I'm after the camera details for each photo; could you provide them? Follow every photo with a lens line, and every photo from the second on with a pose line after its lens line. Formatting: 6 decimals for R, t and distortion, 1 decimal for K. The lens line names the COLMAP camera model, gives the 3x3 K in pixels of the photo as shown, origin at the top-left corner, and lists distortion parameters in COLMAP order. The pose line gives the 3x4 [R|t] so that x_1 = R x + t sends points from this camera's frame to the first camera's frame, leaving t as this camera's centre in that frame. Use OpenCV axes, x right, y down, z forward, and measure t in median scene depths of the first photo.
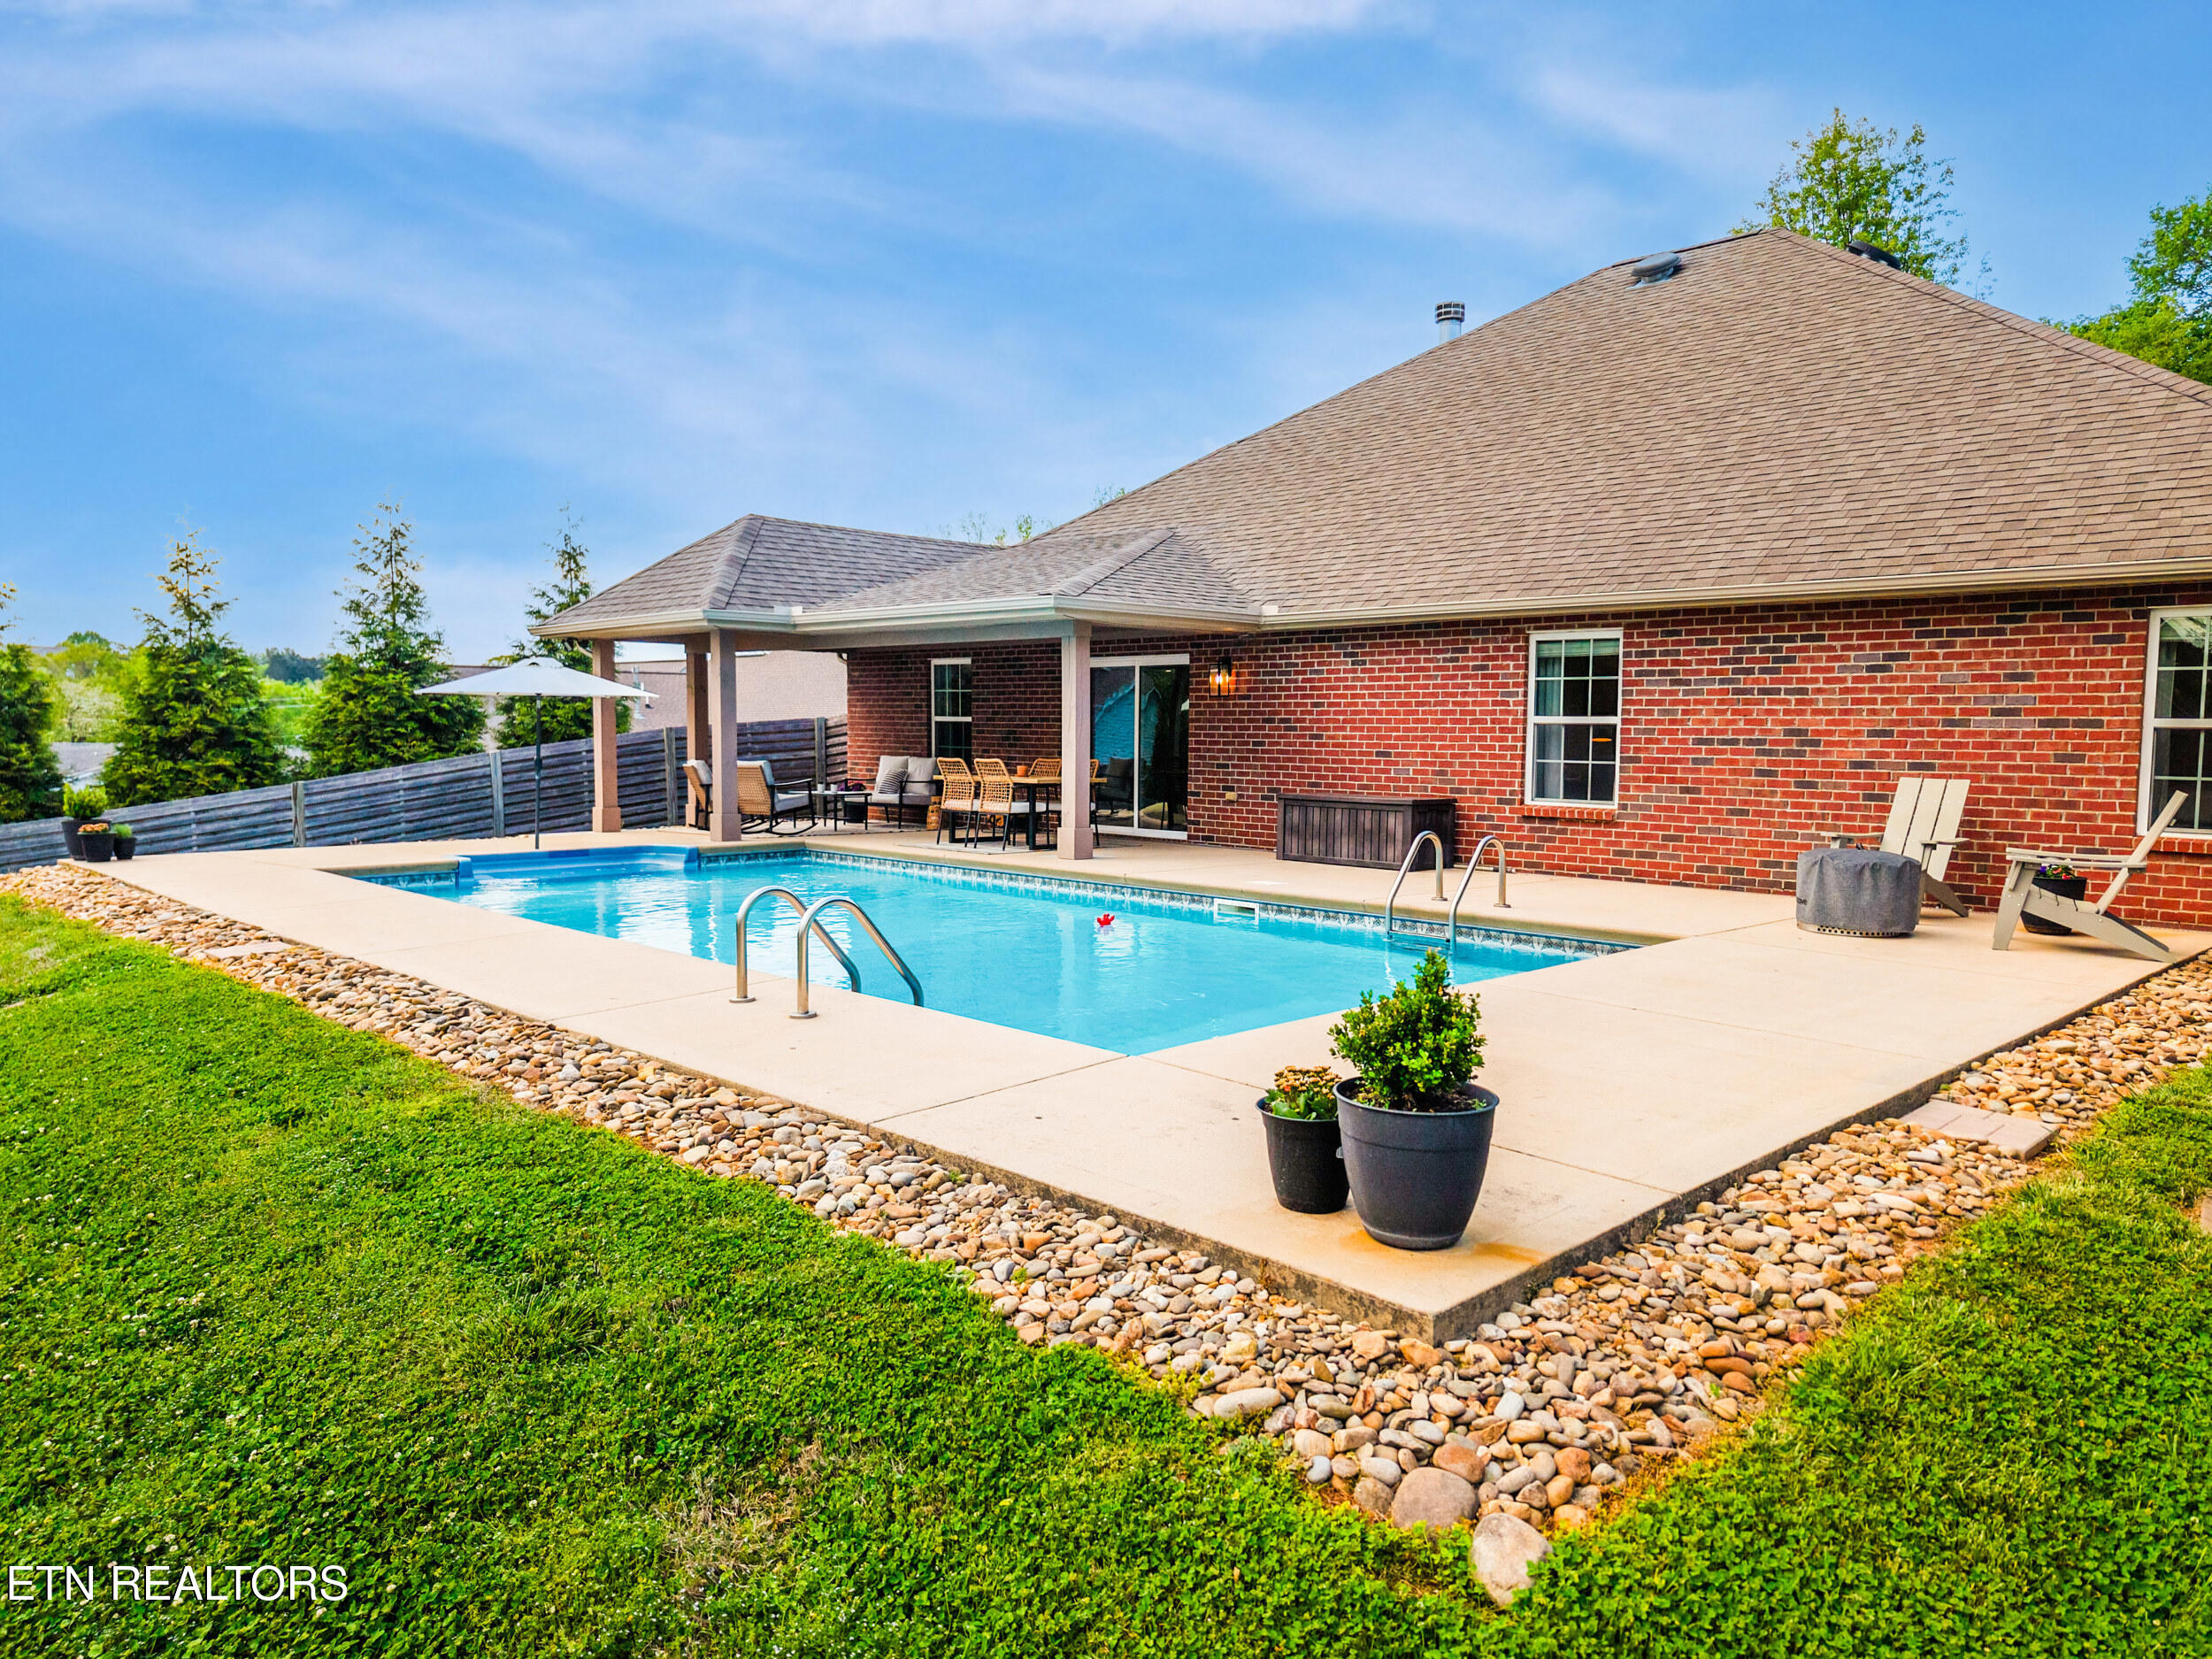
lens RADIAL K [[1541.5, 0, 1012.8], [0, 1541.5, 779.2], [0, 0, 1]] dist [0.052311, -0.071497]
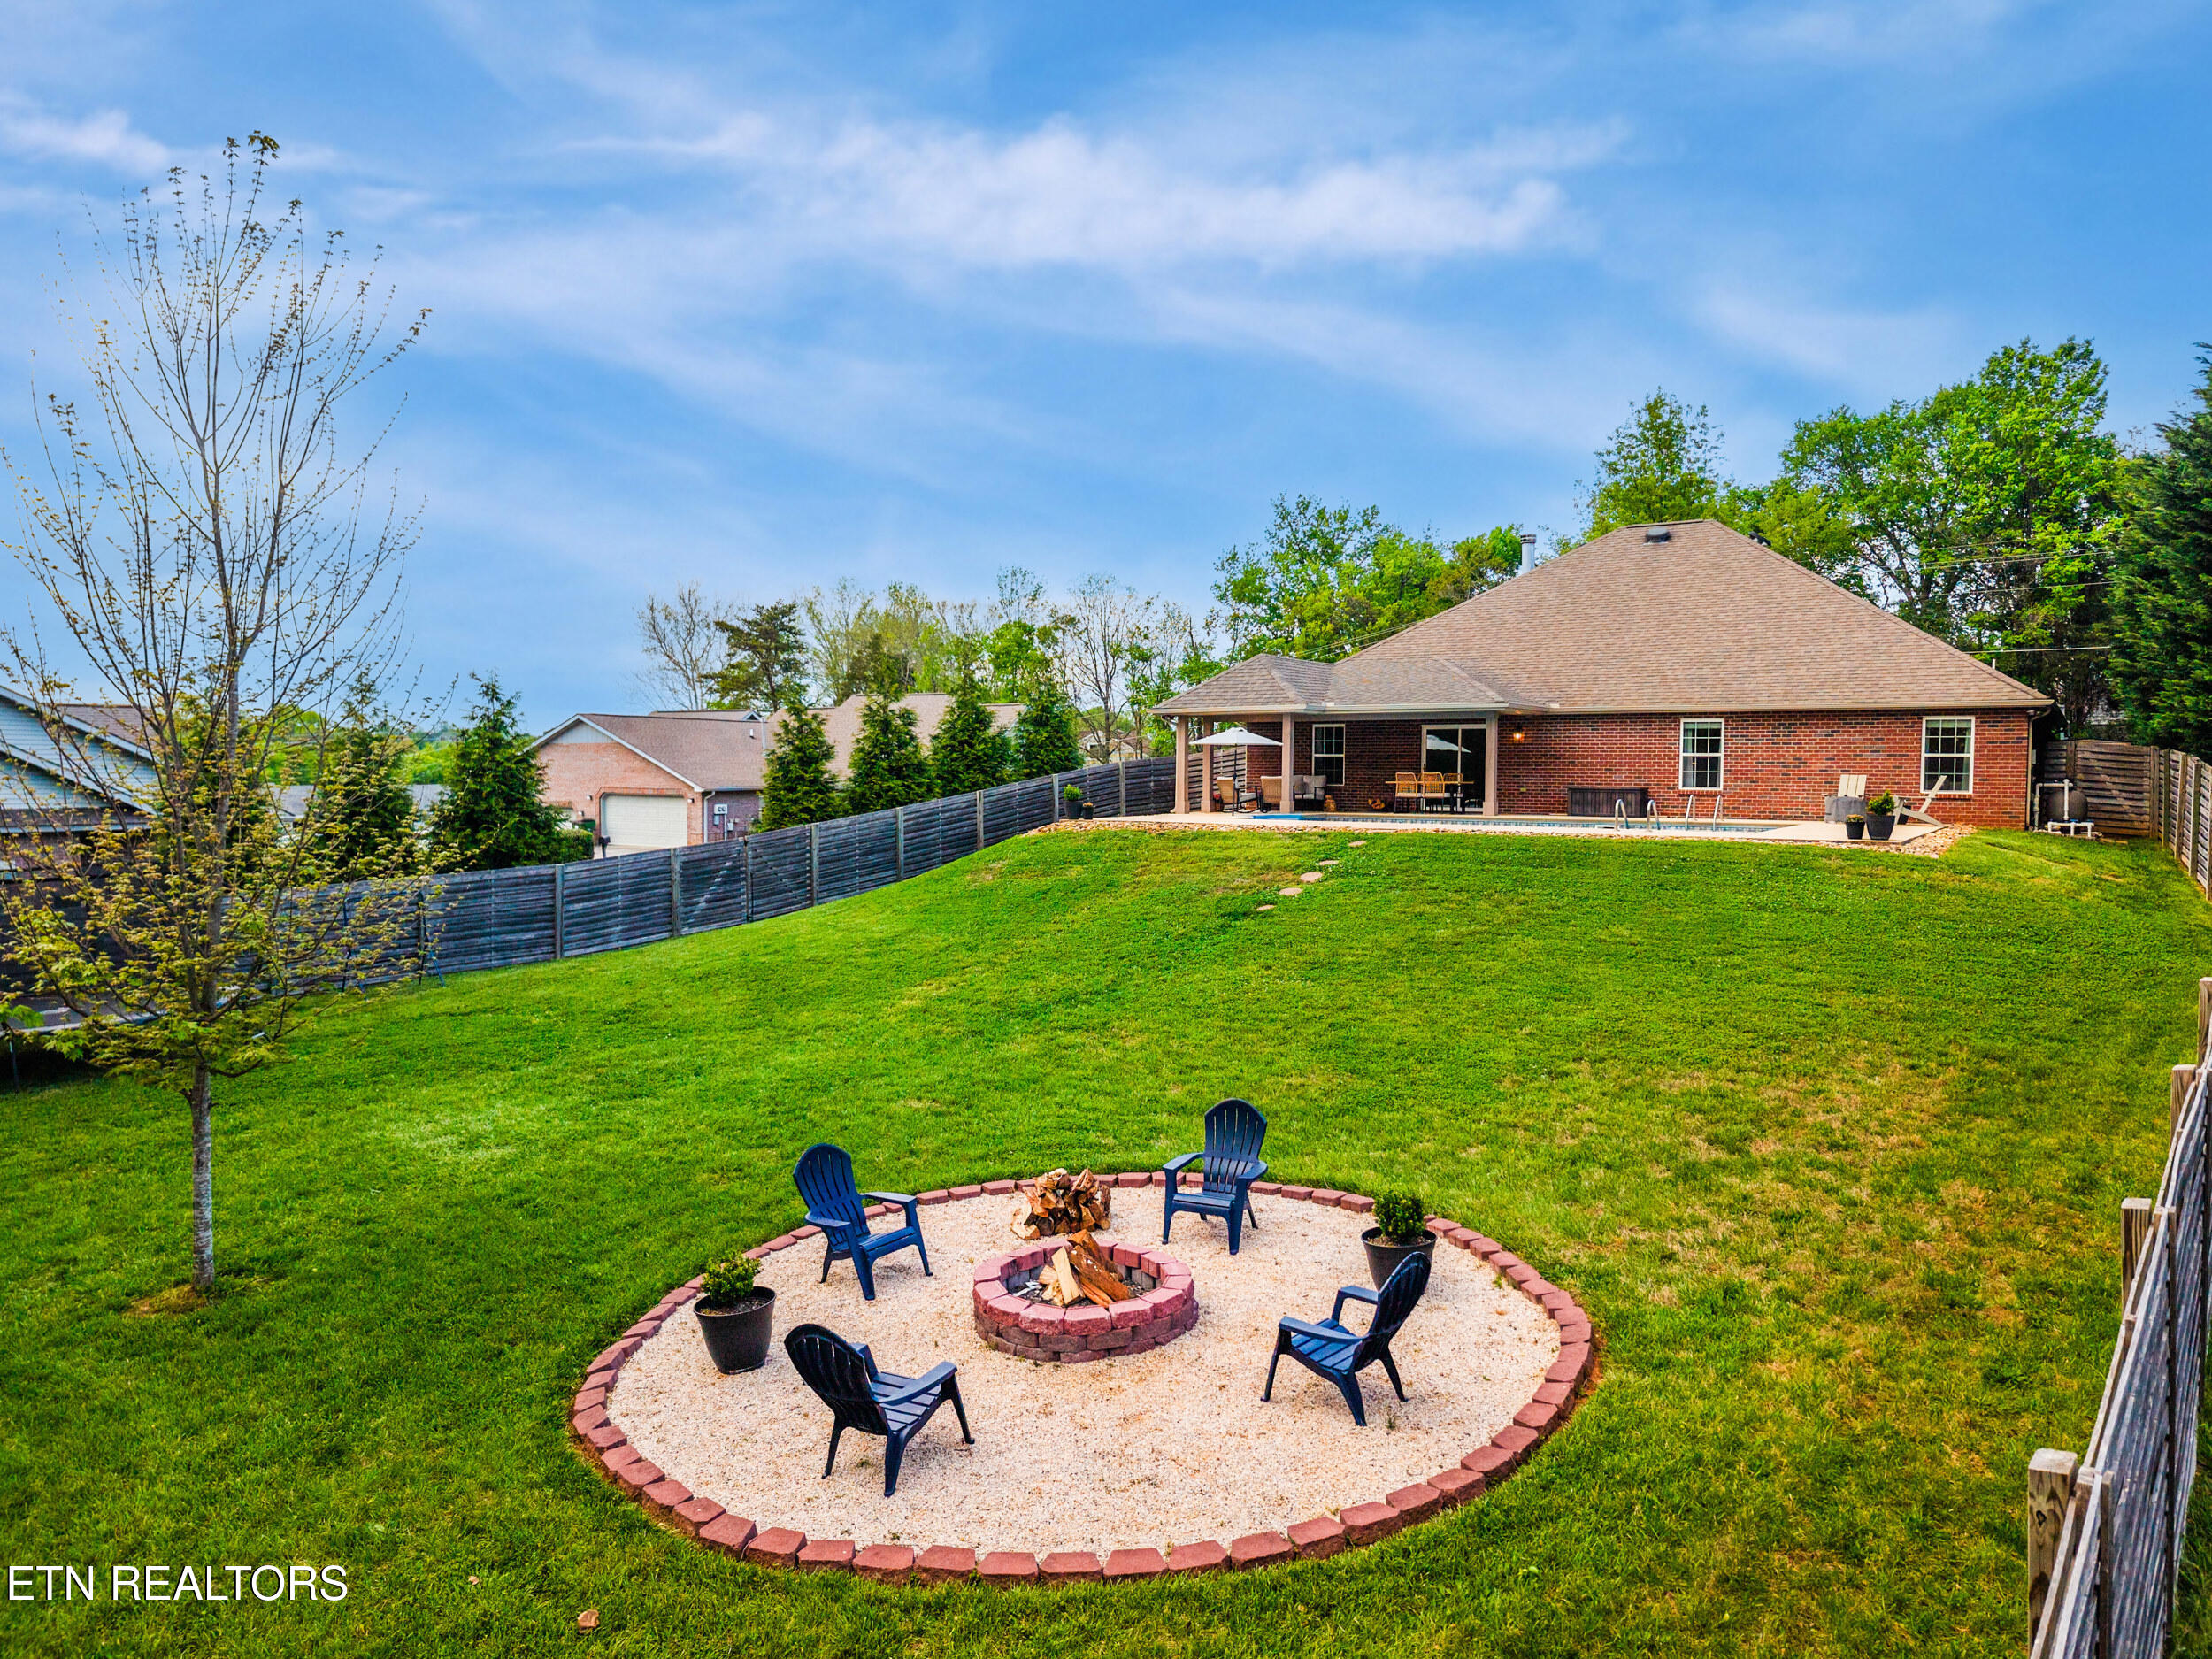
lens RADIAL K [[1512.7, 0, 1106.0], [0, 1512.7, 829.5], [0, 0, 1]] dist [0.062959, -0.061333]
pose [[0.967878, -0.011788, 0.251143, -1.142988], [0.010061, 0.999916, 0.008160, 0.050244], [-0.251218, -0.005371, 0.967916, -1.089379]]
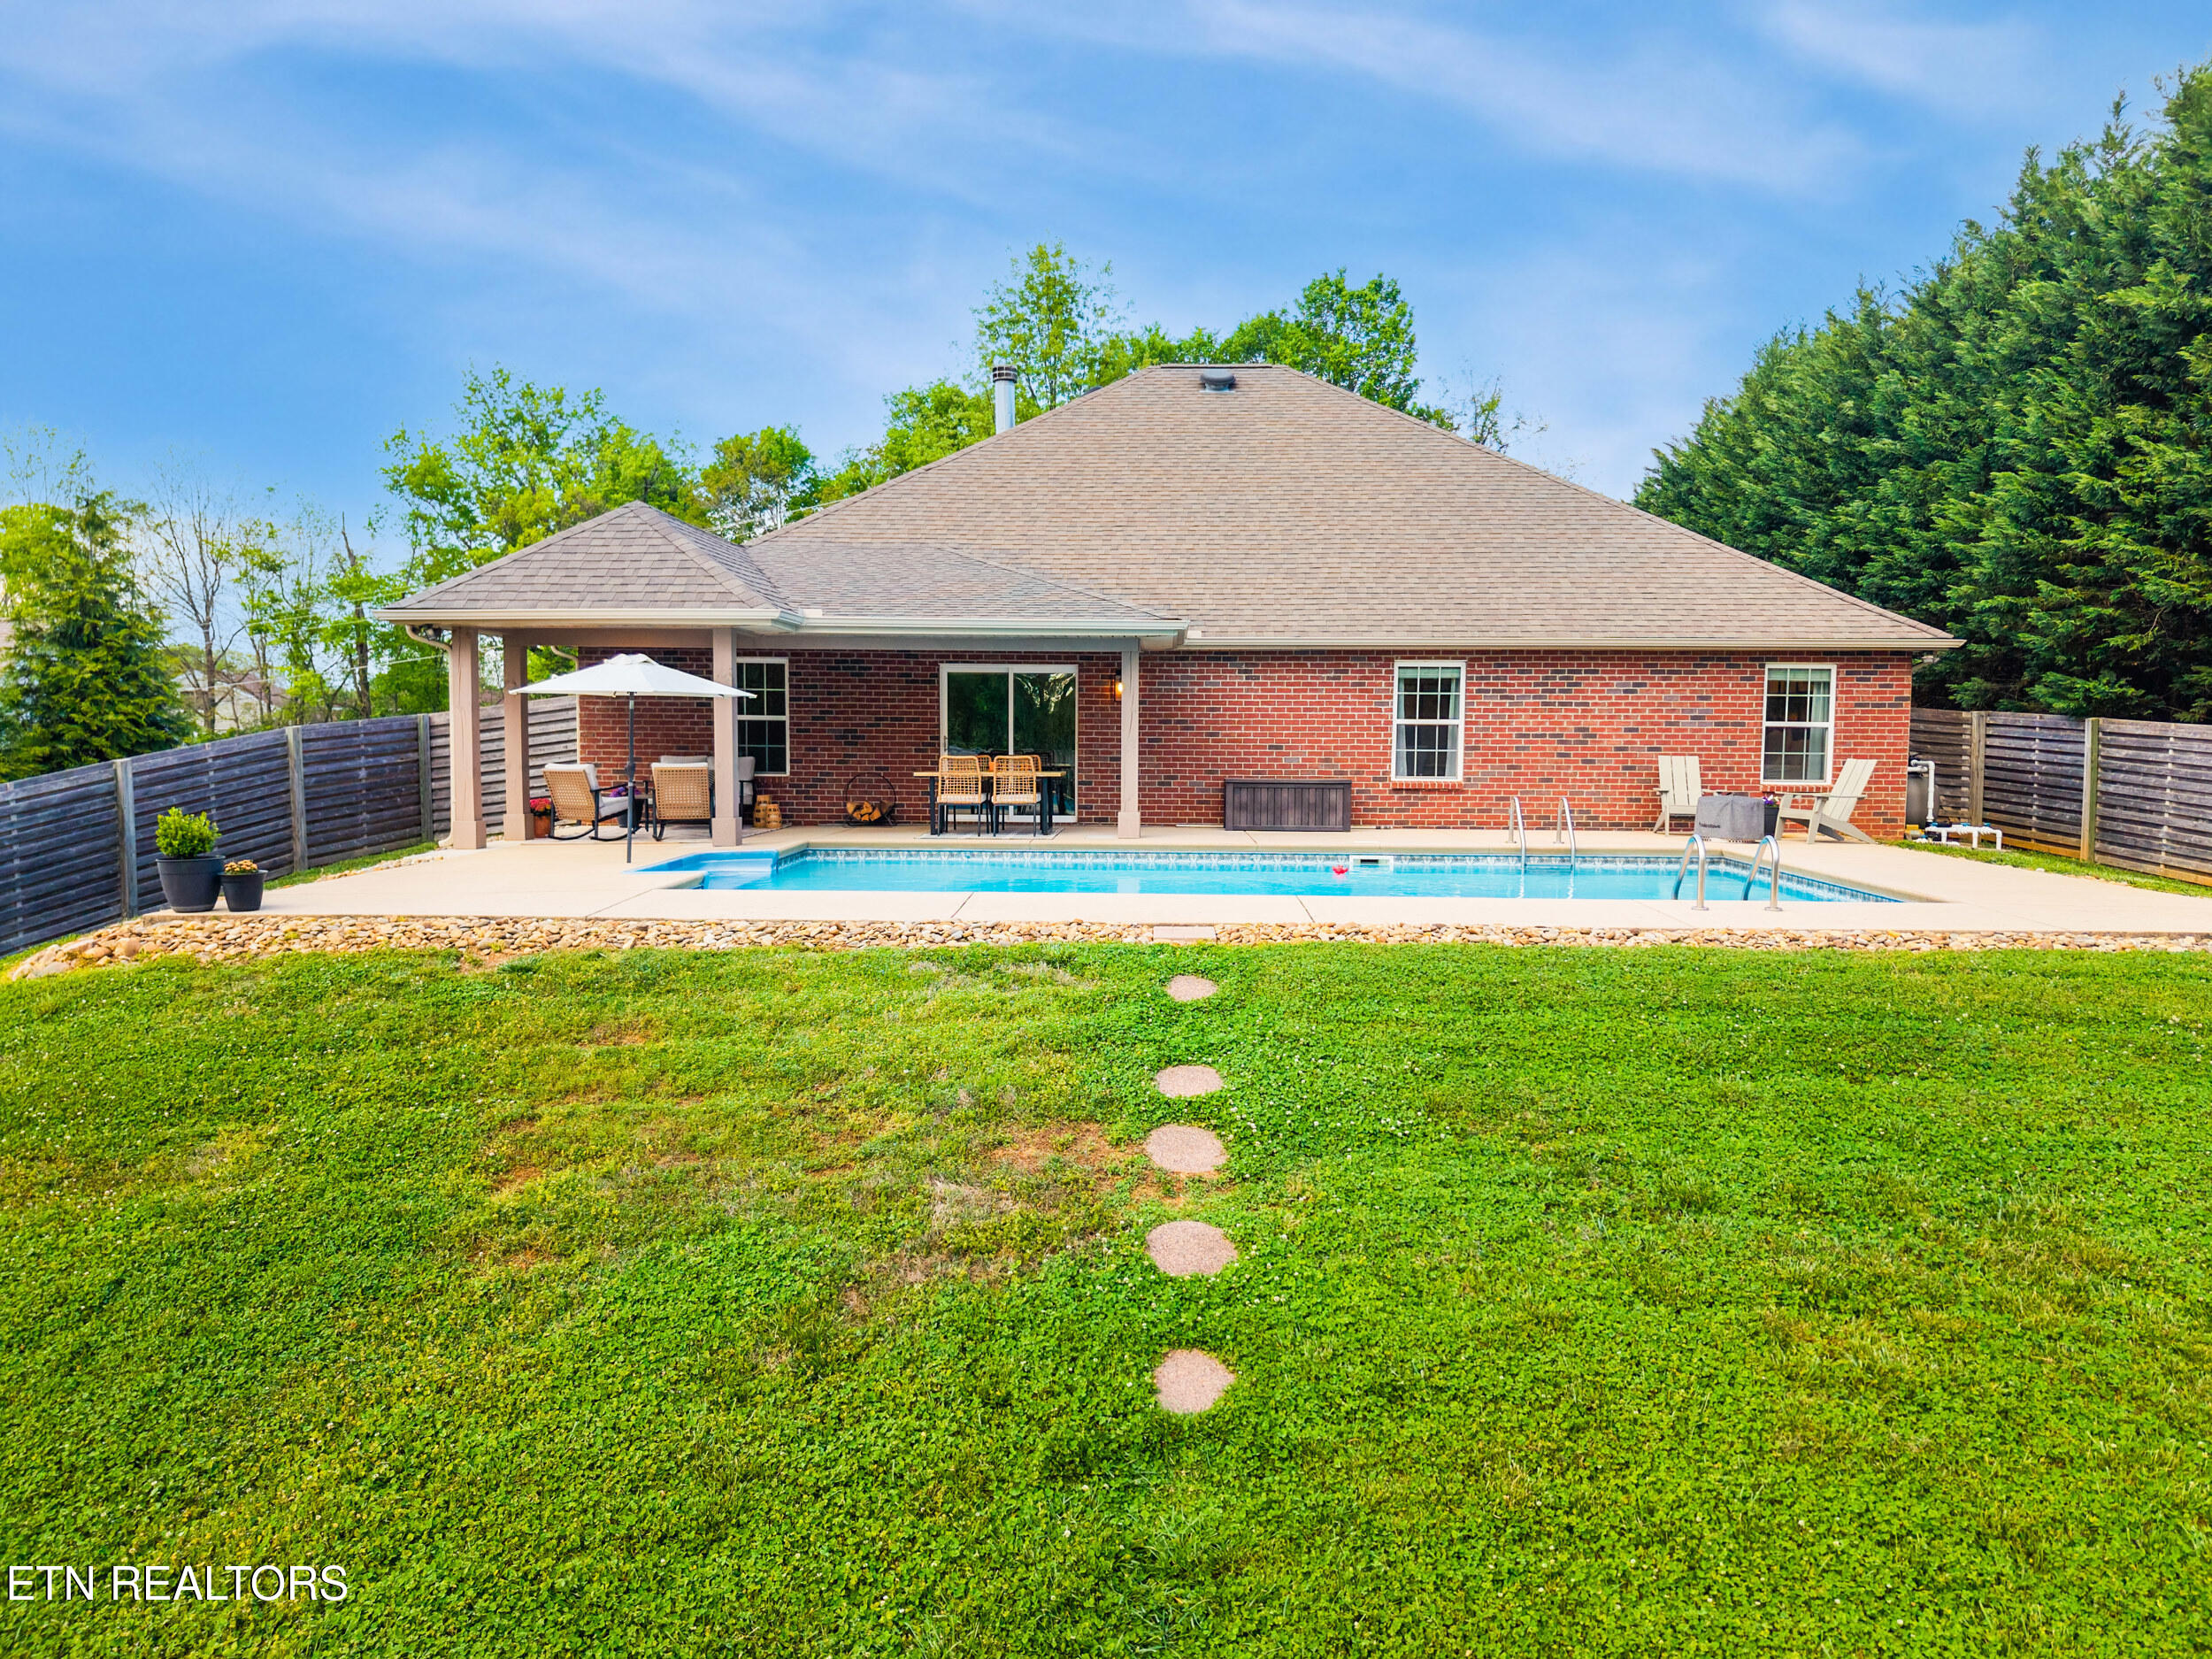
lens RADIAL K [[1512.7, 0, 1106.0], [0, 1512.7, 829.5], [0, 0, 1]] dist [0.062959, -0.061333]
pose [[0.704582, -0.051260, 0.707769, -0.853137], [0.023829, 0.998534, 0.048597, -0.013287], [-0.709223, -0.017375, 0.704771, 0.197596]]
